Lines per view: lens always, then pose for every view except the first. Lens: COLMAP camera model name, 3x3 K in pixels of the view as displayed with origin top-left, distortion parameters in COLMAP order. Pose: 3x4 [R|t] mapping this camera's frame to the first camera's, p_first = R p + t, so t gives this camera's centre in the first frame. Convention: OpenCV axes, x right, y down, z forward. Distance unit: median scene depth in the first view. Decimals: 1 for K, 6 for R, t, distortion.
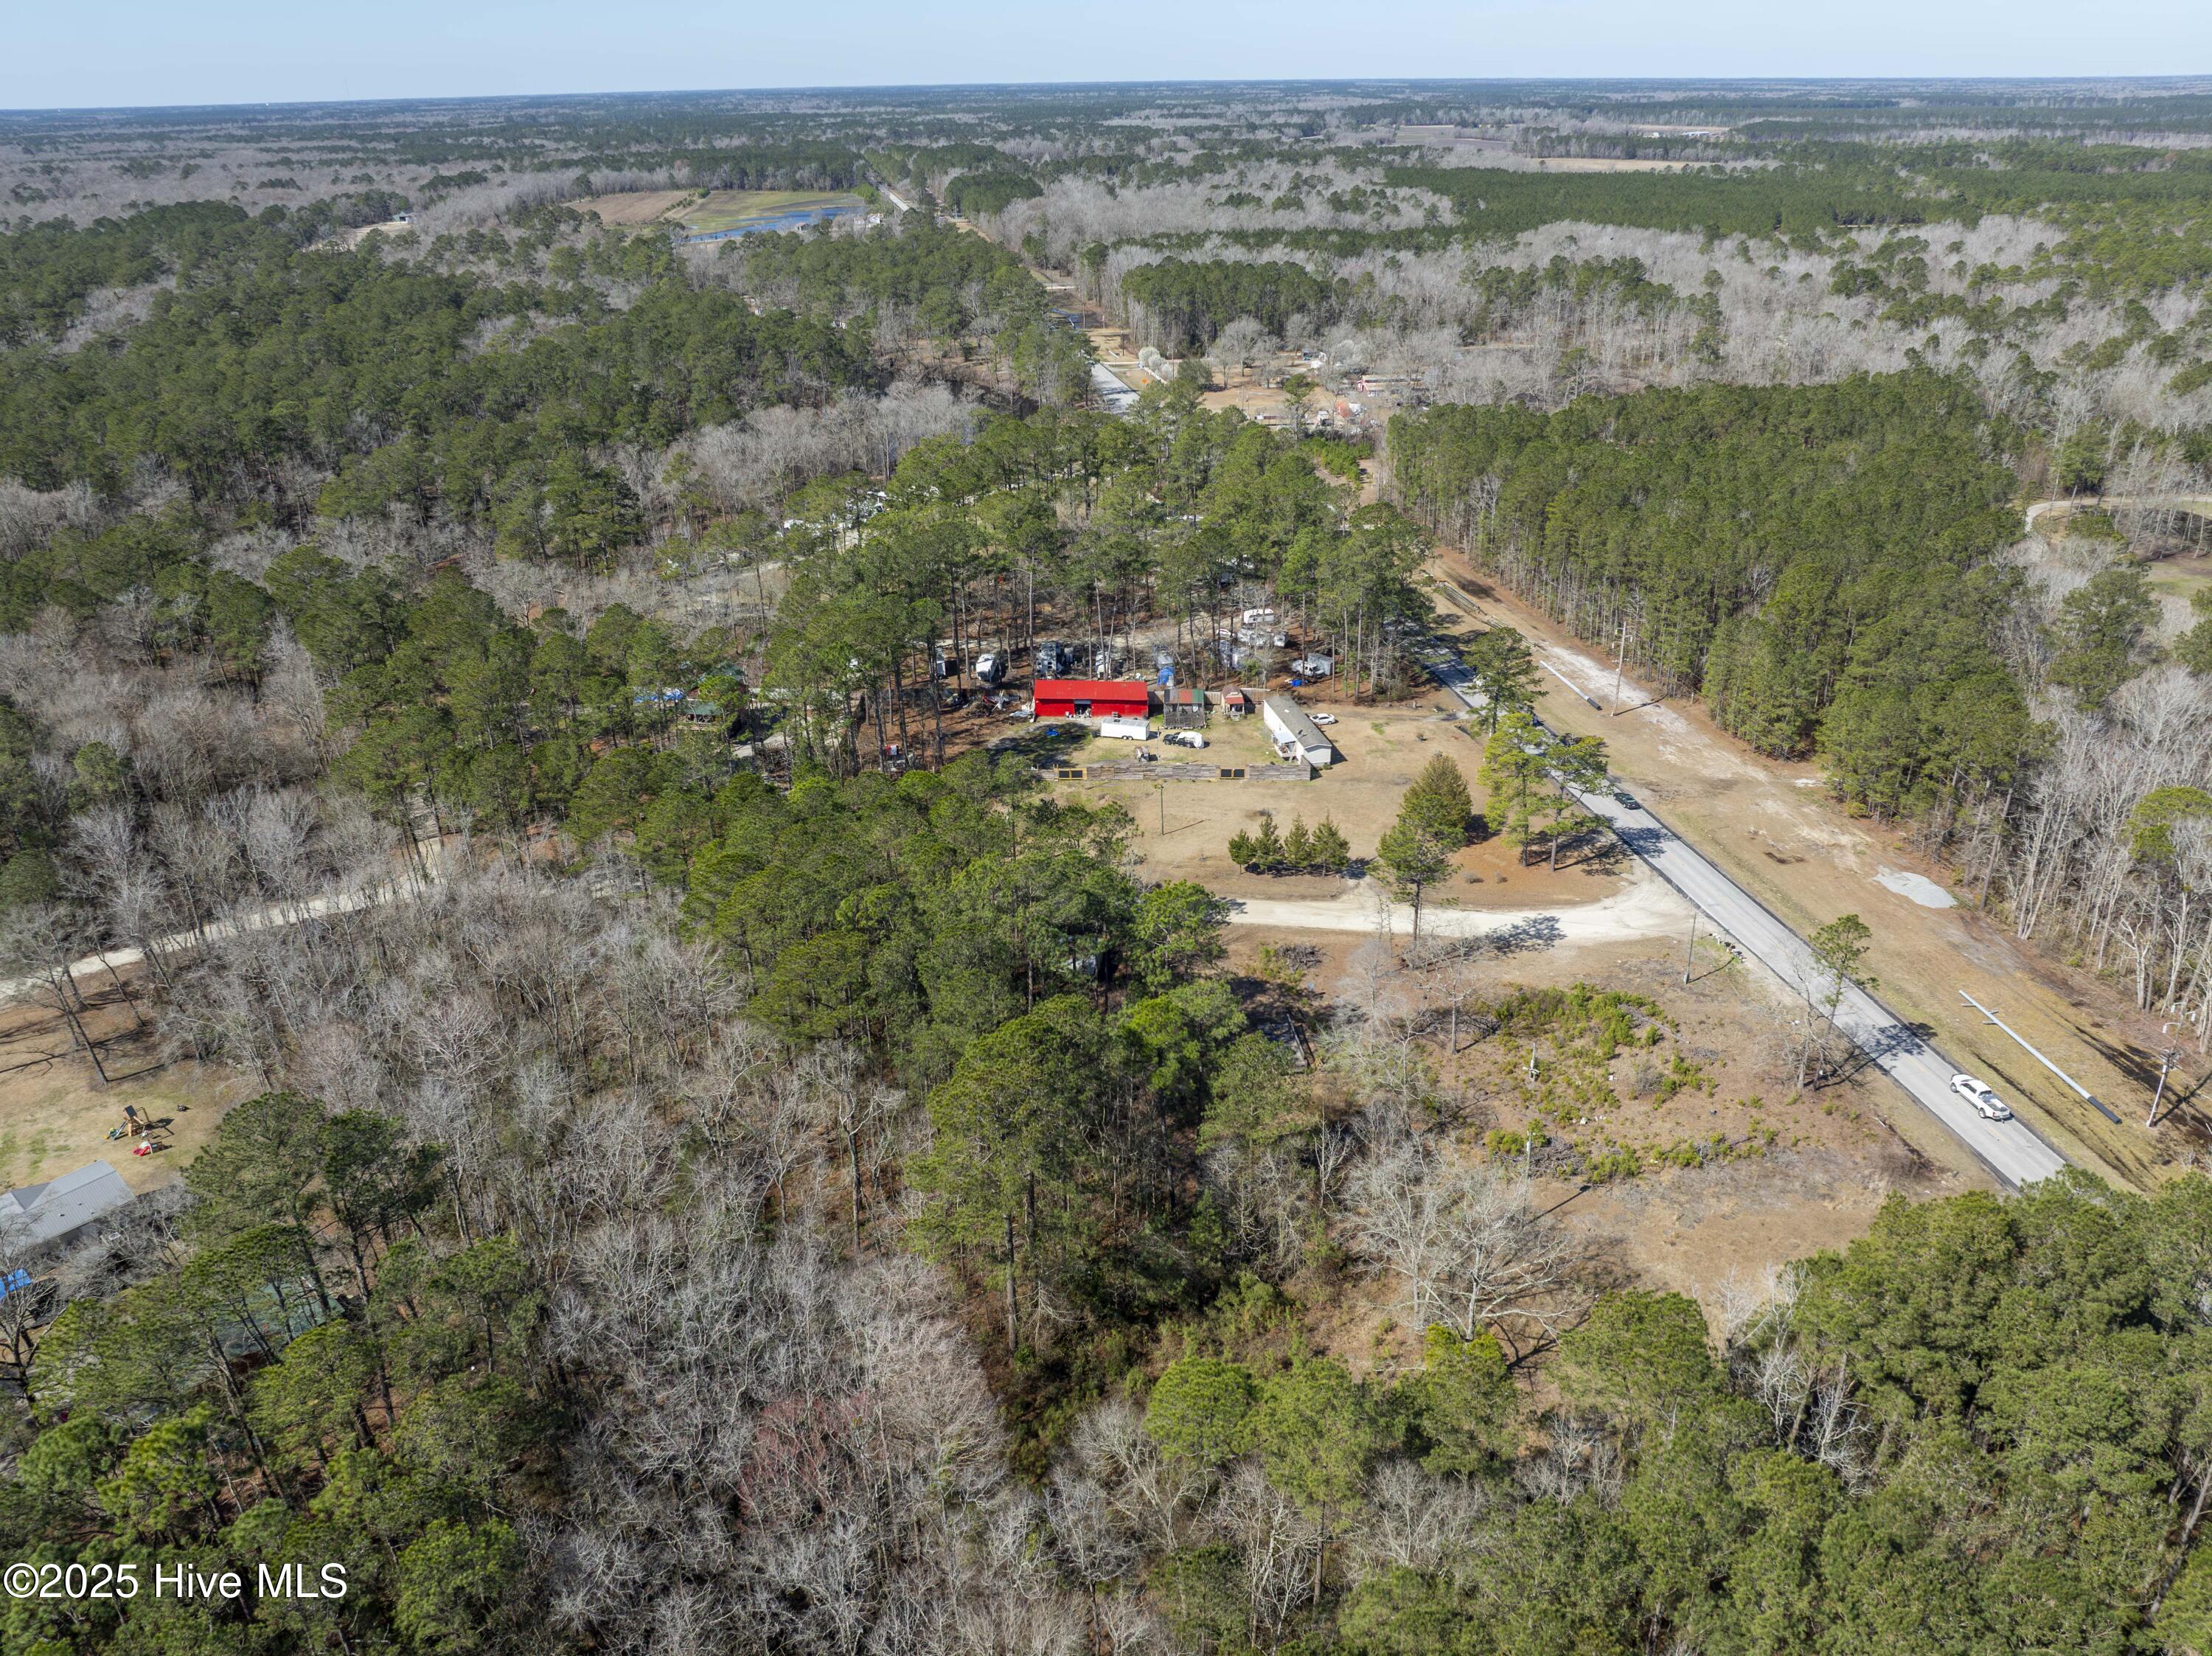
lens RADIAL K [[1551.3, 0, 1113.0], [0, 1551.3, 836.2], [0, 0, 1]] dist [-0.040934, 0.012256]
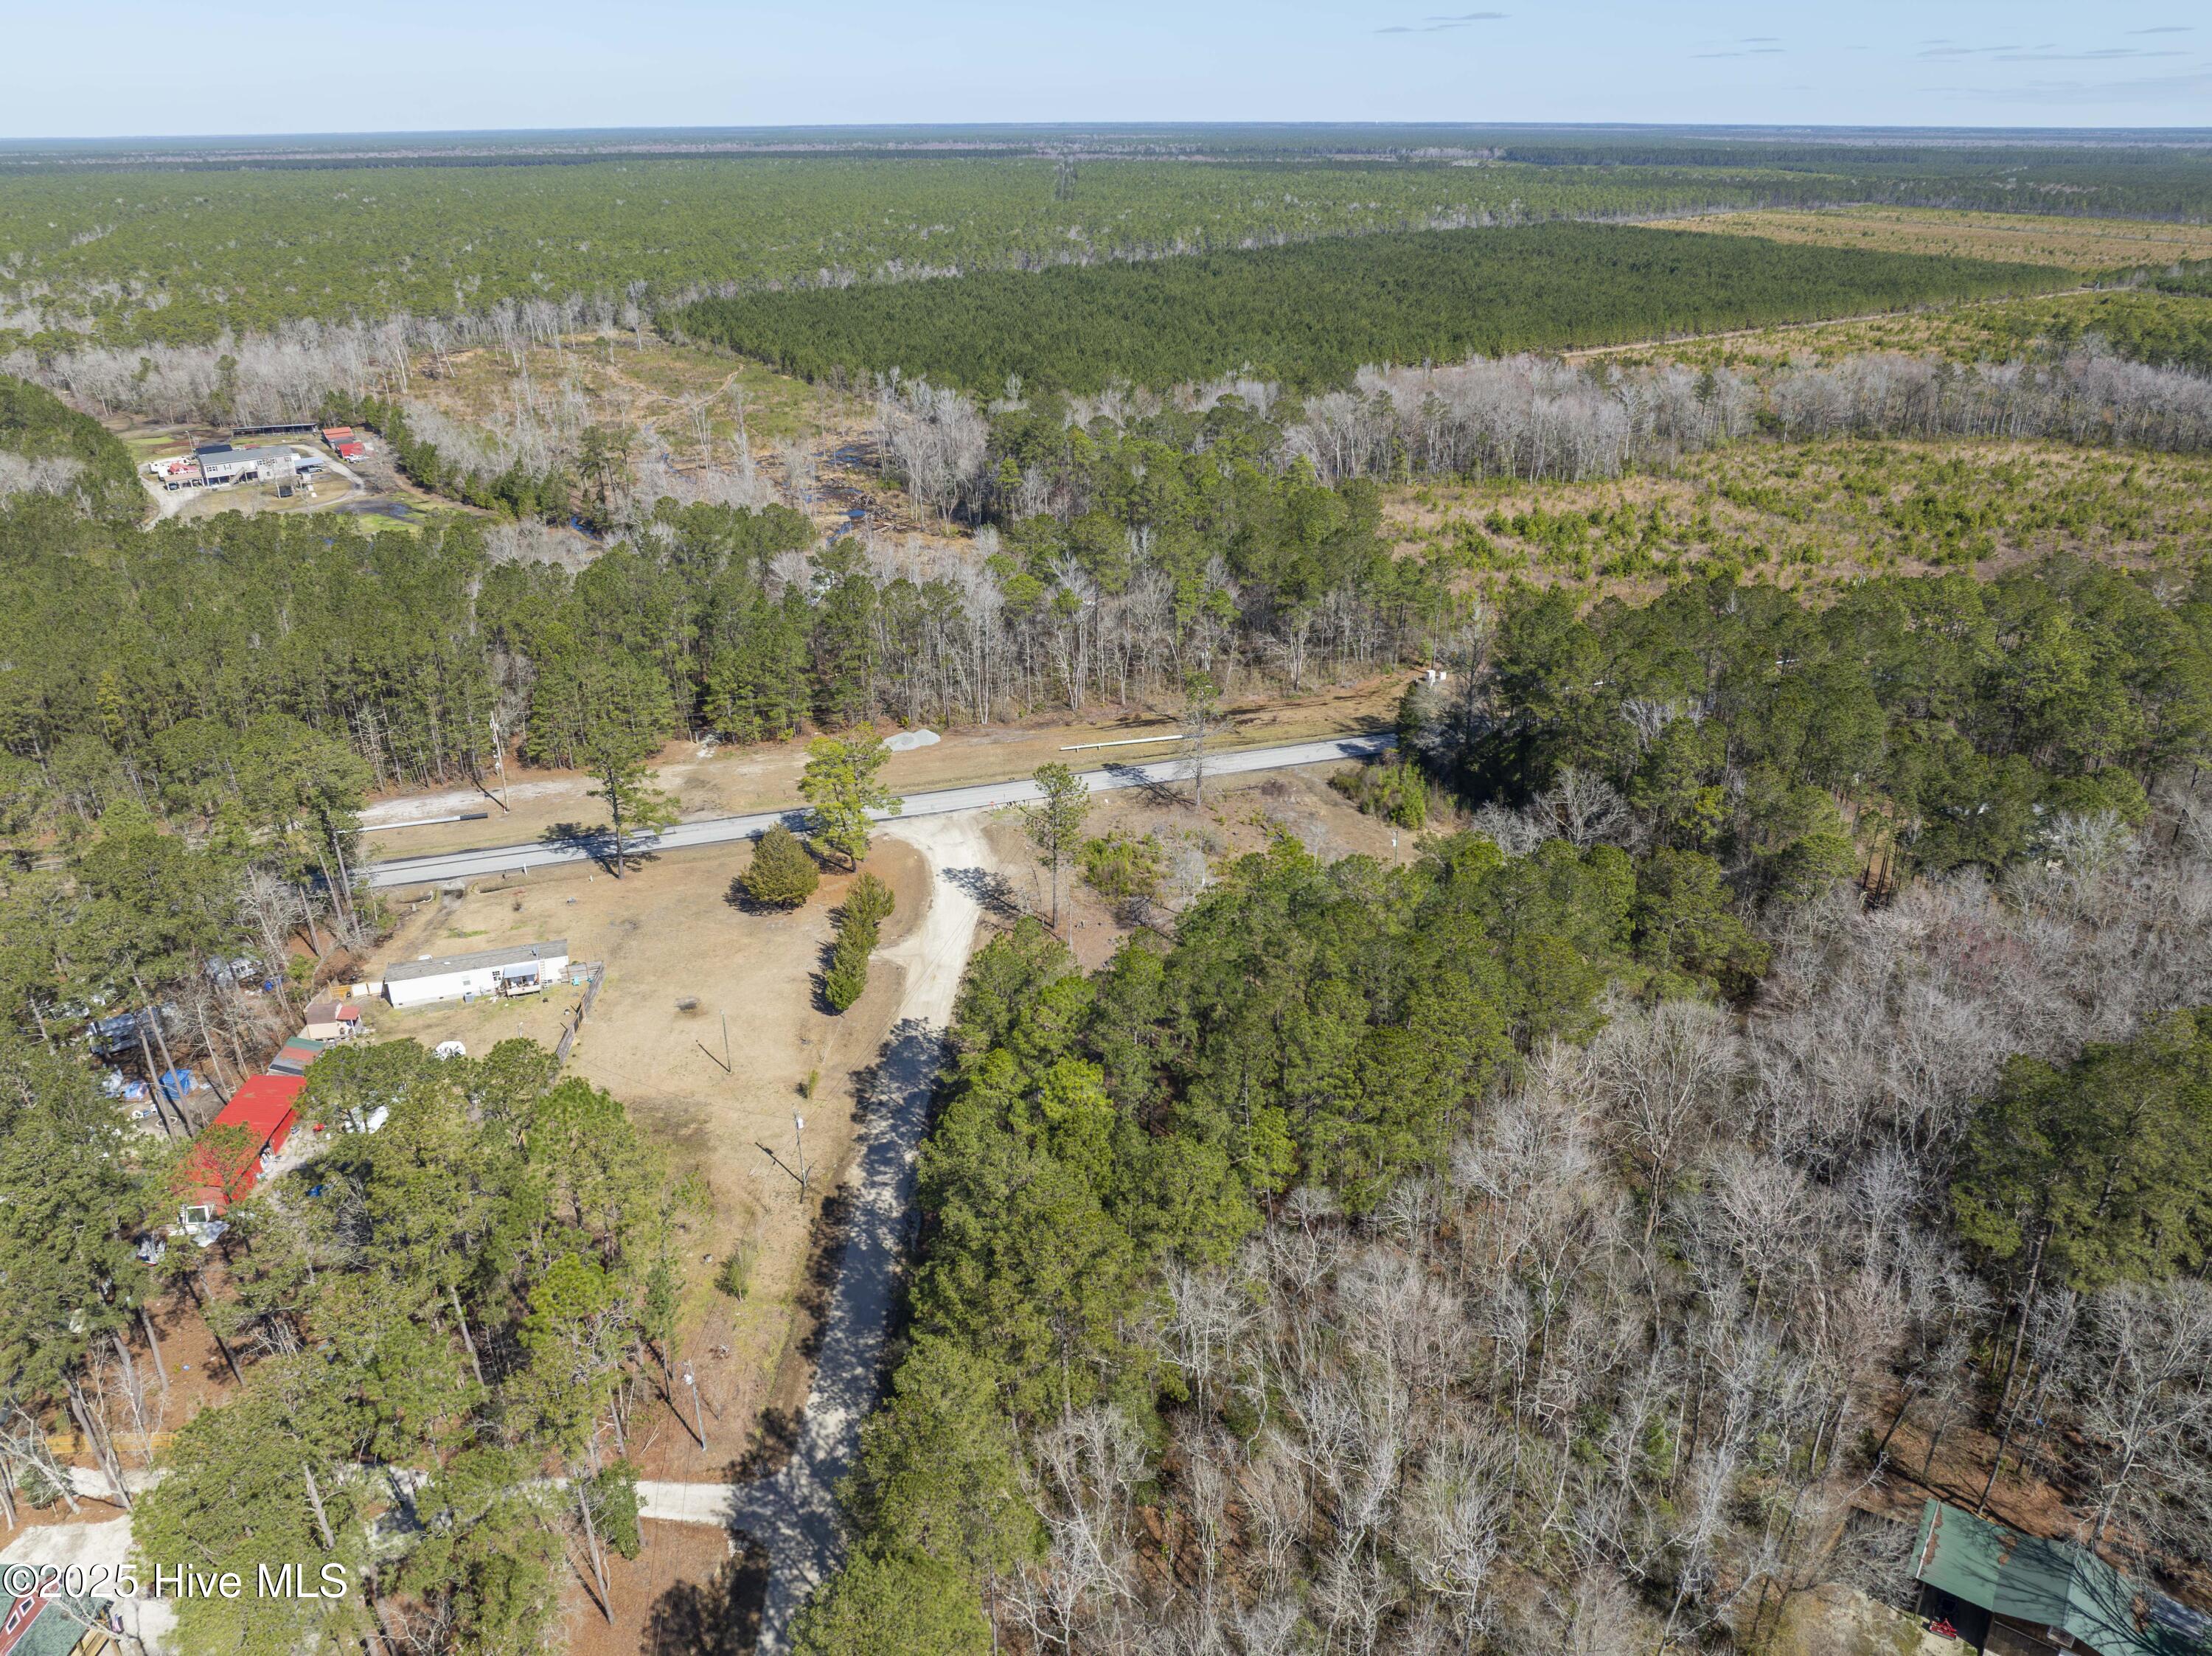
lens RADIAL K [[1551.3, 0, 1117.6], [0, 1551.3, 822.9], [0, 0, 1]] dist [-0.040934, 0.012256]
pose [[-0.113851, -0.399460, 0.909653, -0.589512], [0.441560, 0.799858, 0.406511, -0.300865], [-0.889979, 0.447948, 0.085322, 0.624735]]
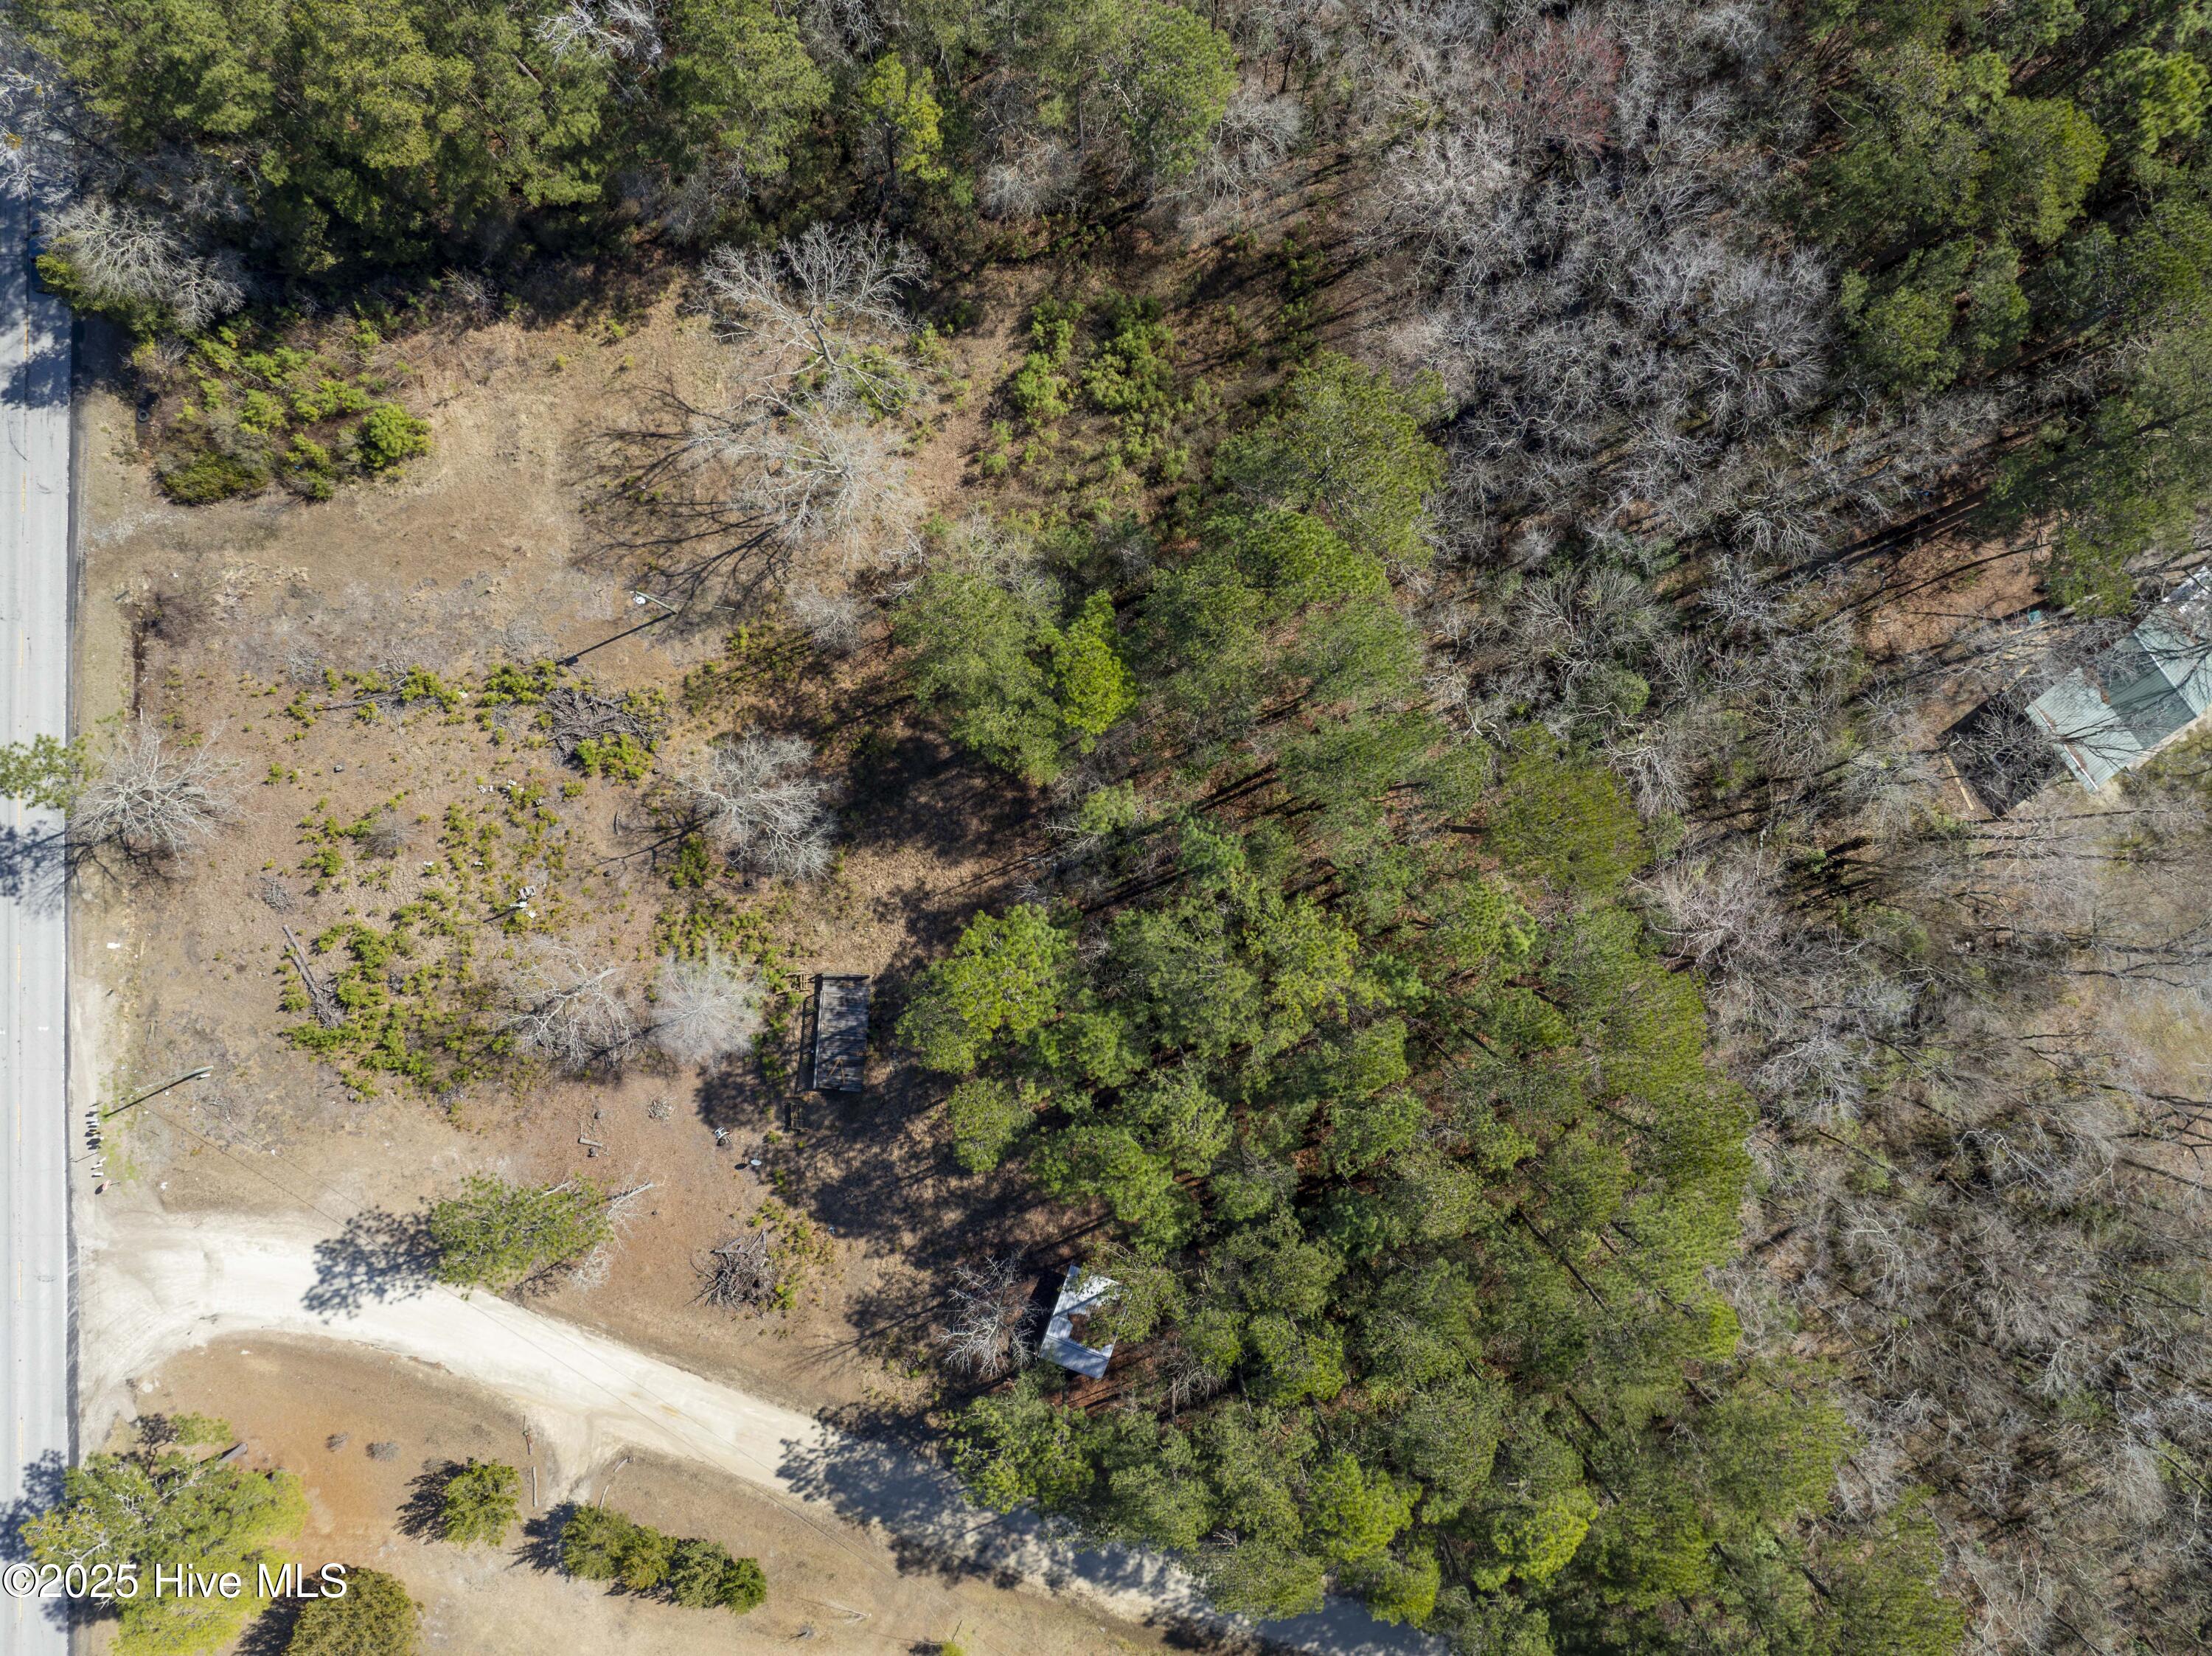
lens RADIAL K [[1551.3, 0, 1111.2], [0, 1551.3, 823.0], [0, 0, 1]] dist [-0.040934, 0.012256]
pose [[-0.981293, -0.191230, 0.022248, -0.006847], [0.101098, -0.413509, 0.904870, -0.313861], [-0.163839, 0.890192, 0.425107, 0.410606]]
